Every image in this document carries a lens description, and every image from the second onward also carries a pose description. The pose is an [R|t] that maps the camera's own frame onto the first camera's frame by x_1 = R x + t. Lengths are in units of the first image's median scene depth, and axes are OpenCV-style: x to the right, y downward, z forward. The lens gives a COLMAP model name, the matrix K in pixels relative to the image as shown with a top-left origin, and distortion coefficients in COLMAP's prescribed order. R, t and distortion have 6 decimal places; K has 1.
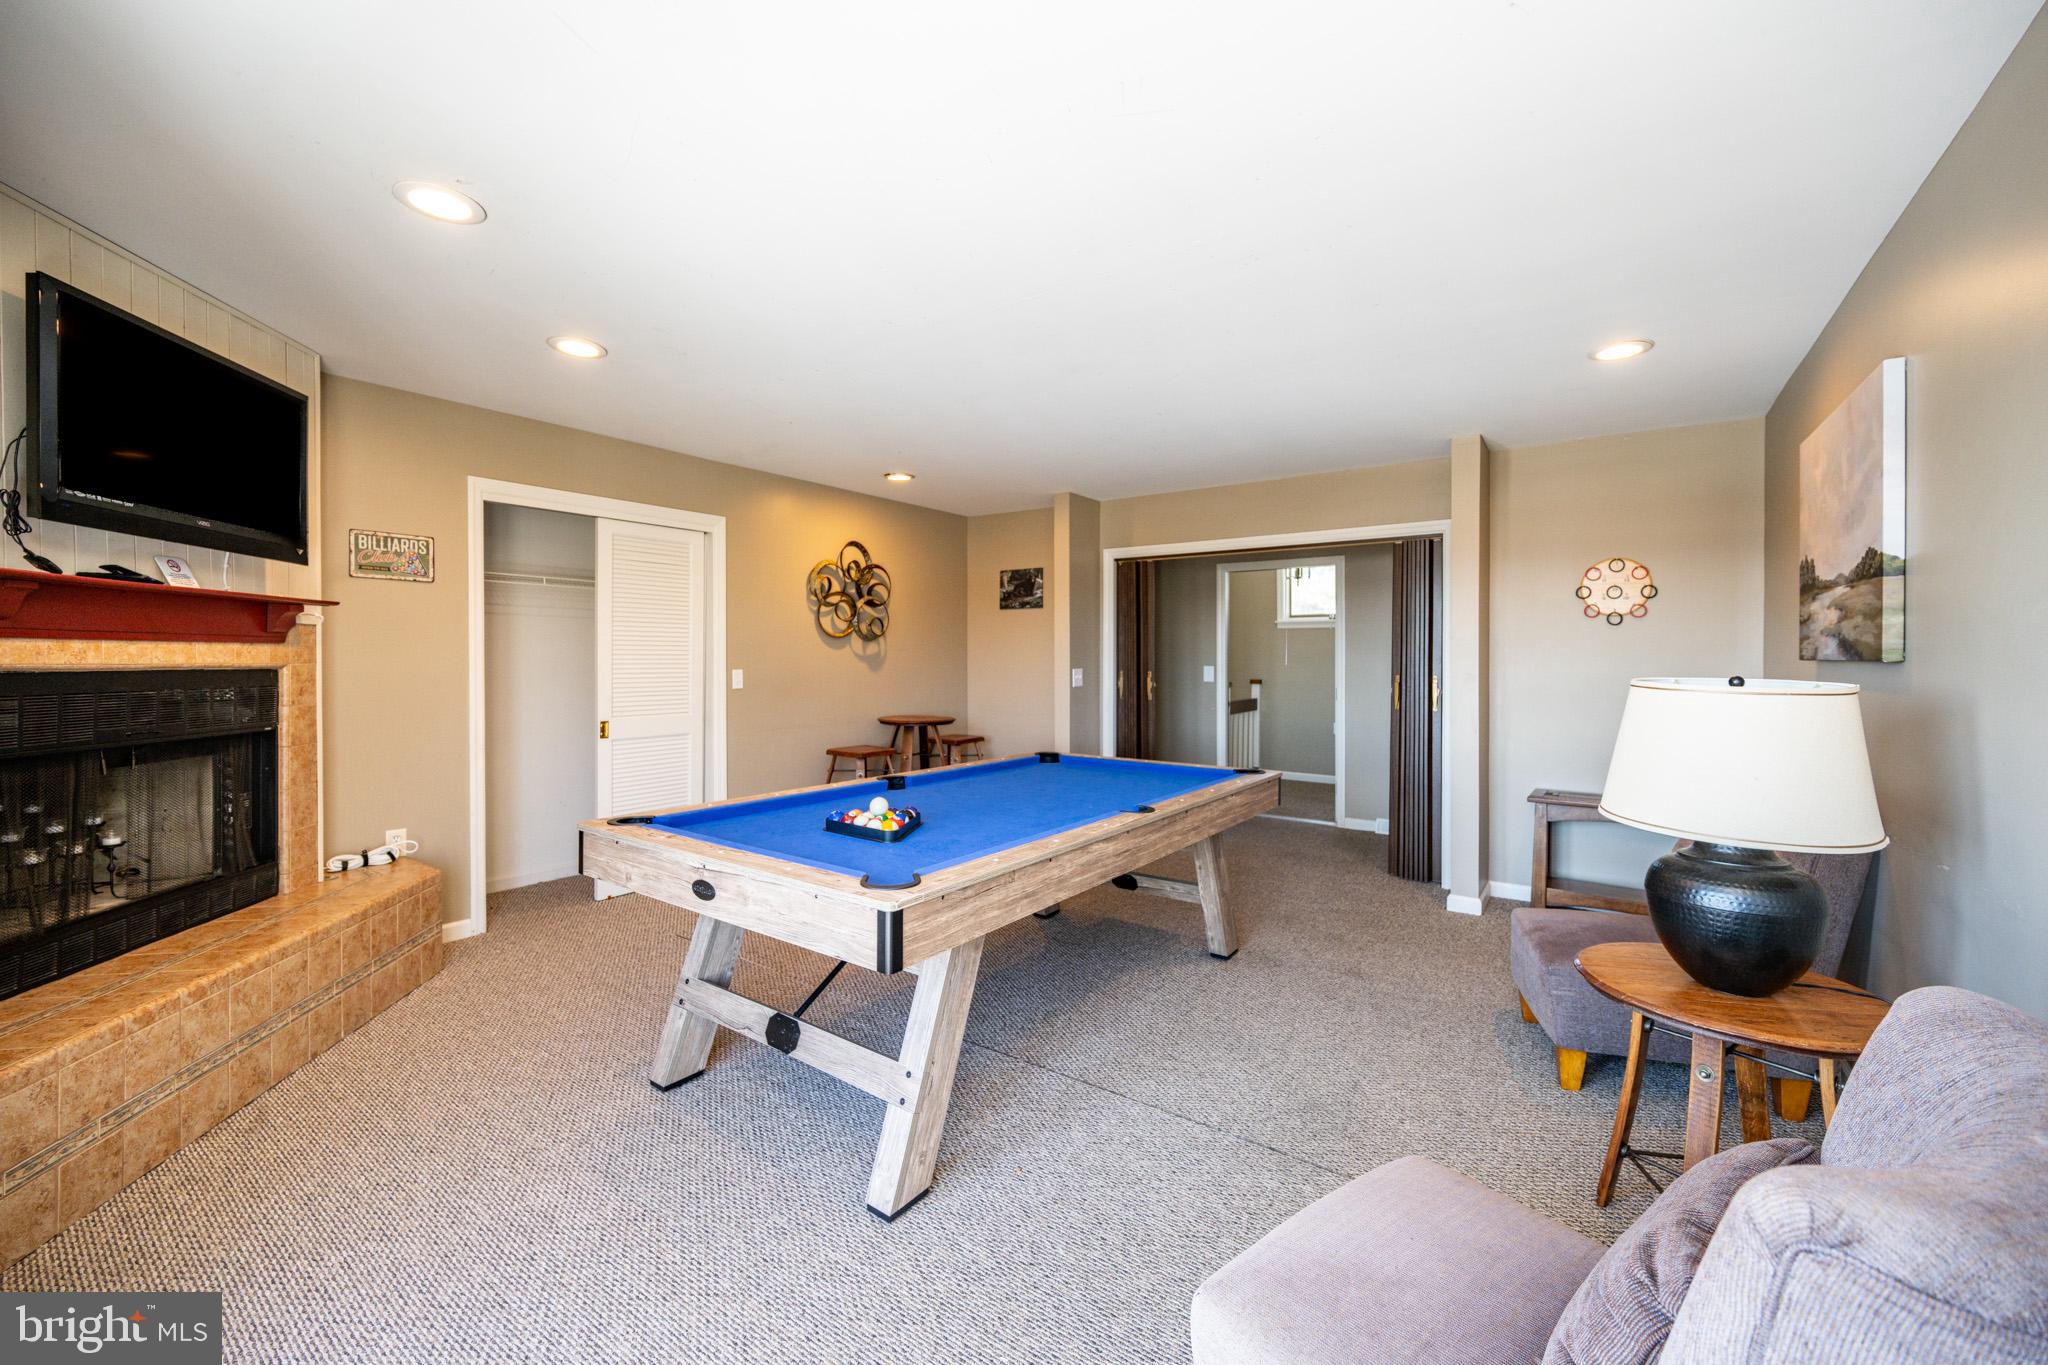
lens RADIAL K [[826.9, 0, 1024.0], [0, 826.9, 682.5], [0, 0, 1]] dist [0.000375, -0.000434]
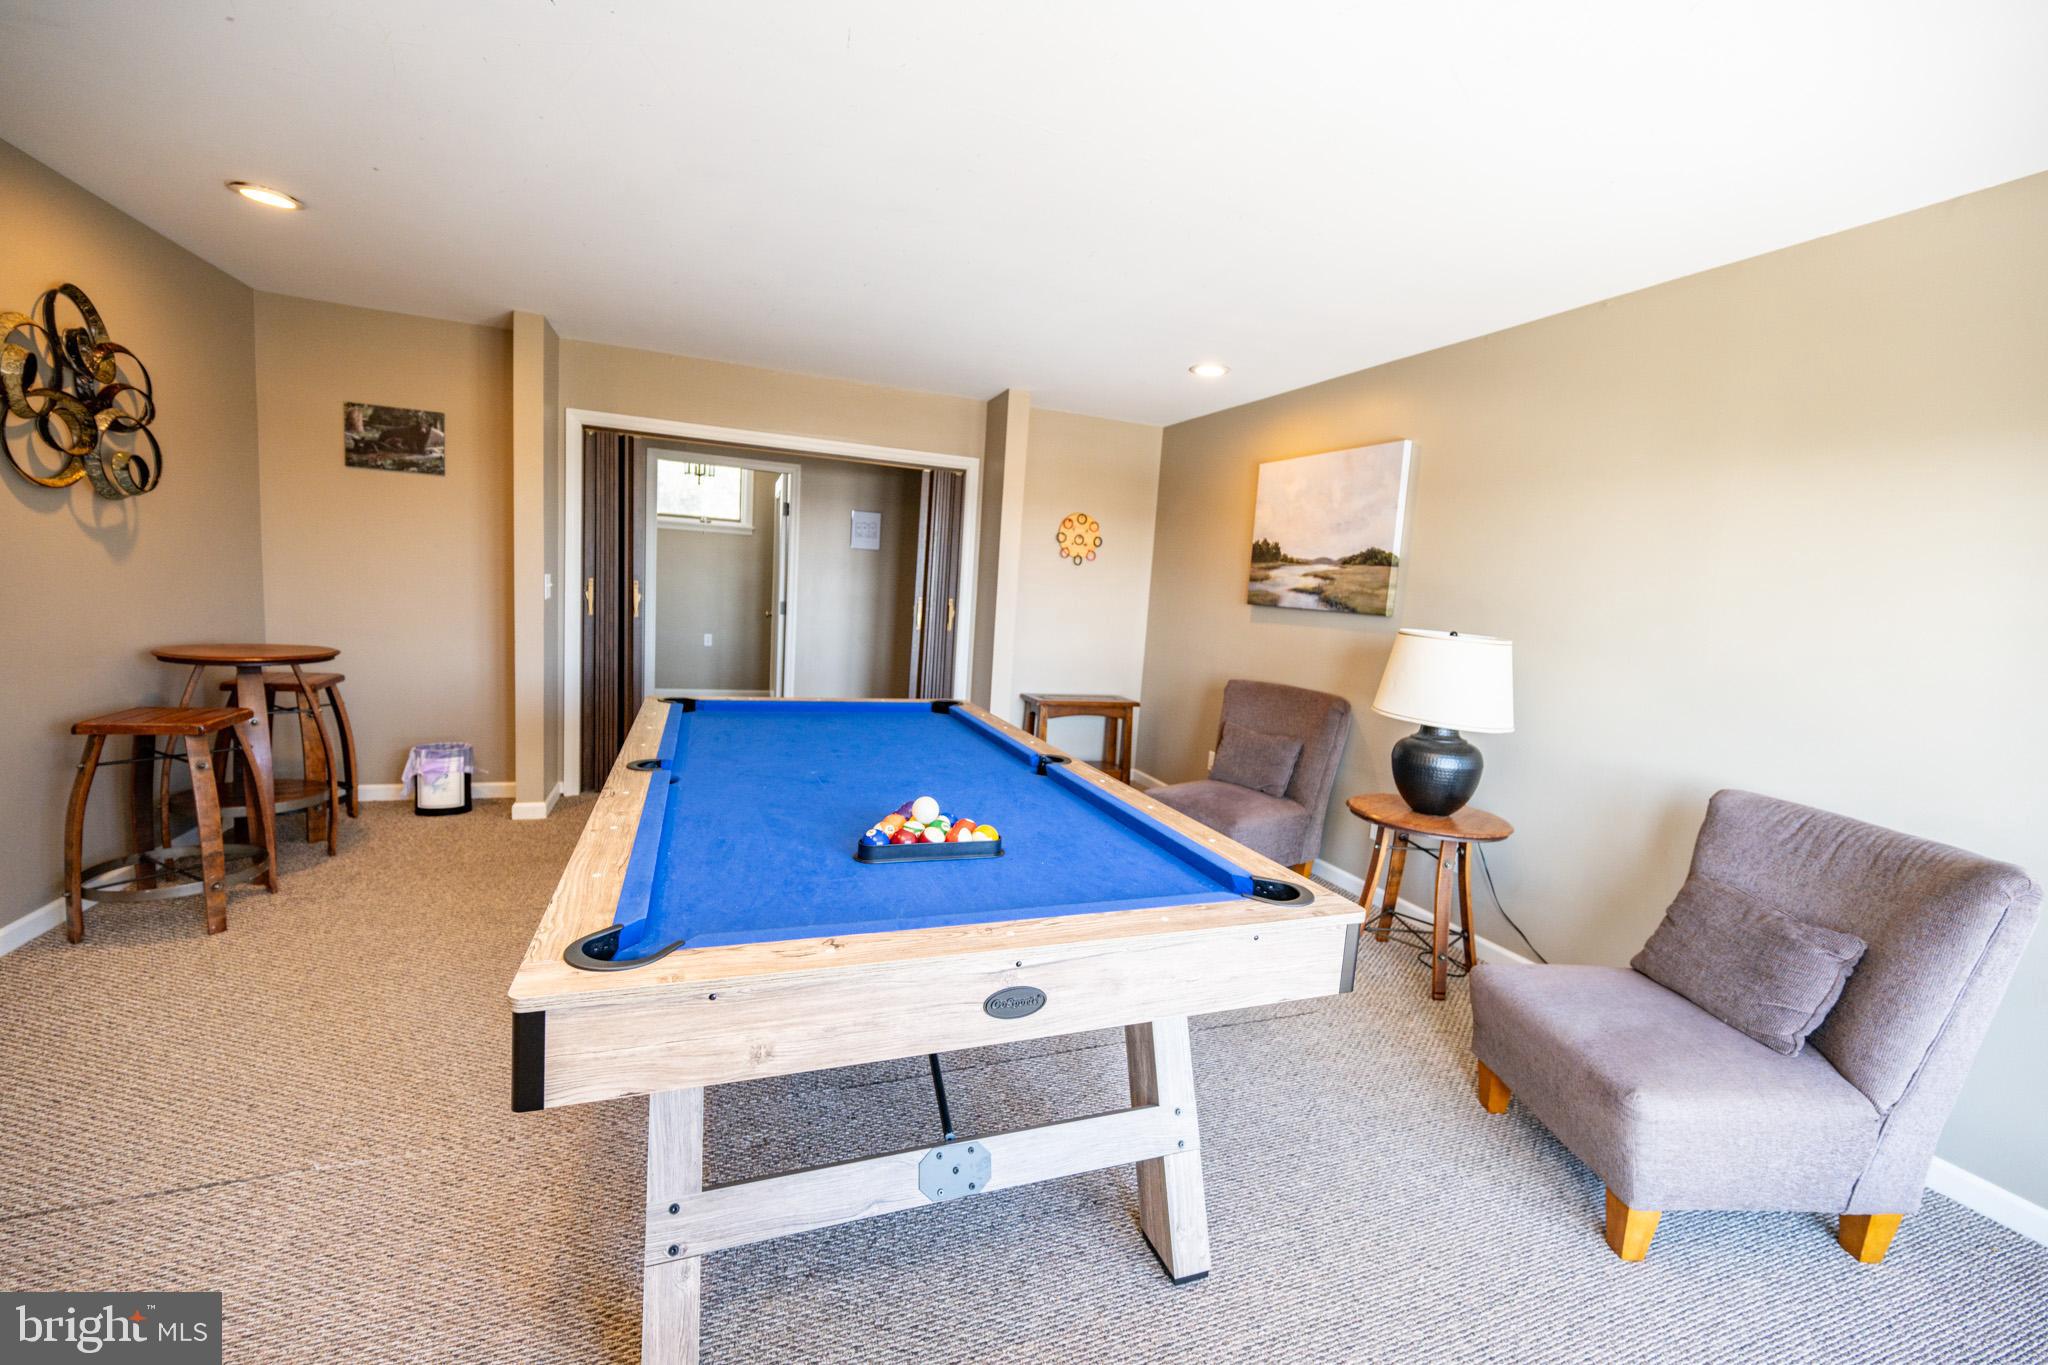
lens RADIAL K [[826.9, 0, 1024.0], [0, 826.9, 682.5], [0, 0, 1]] dist [0.000375, -0.000434]
pose [[0.542735, -0.068999, 0.837065, -0.324986], [-0.038913, 0.993484, 0.107123, -0.015557], [-0.839002, -0.090712, 0.536514, 0.261346]]
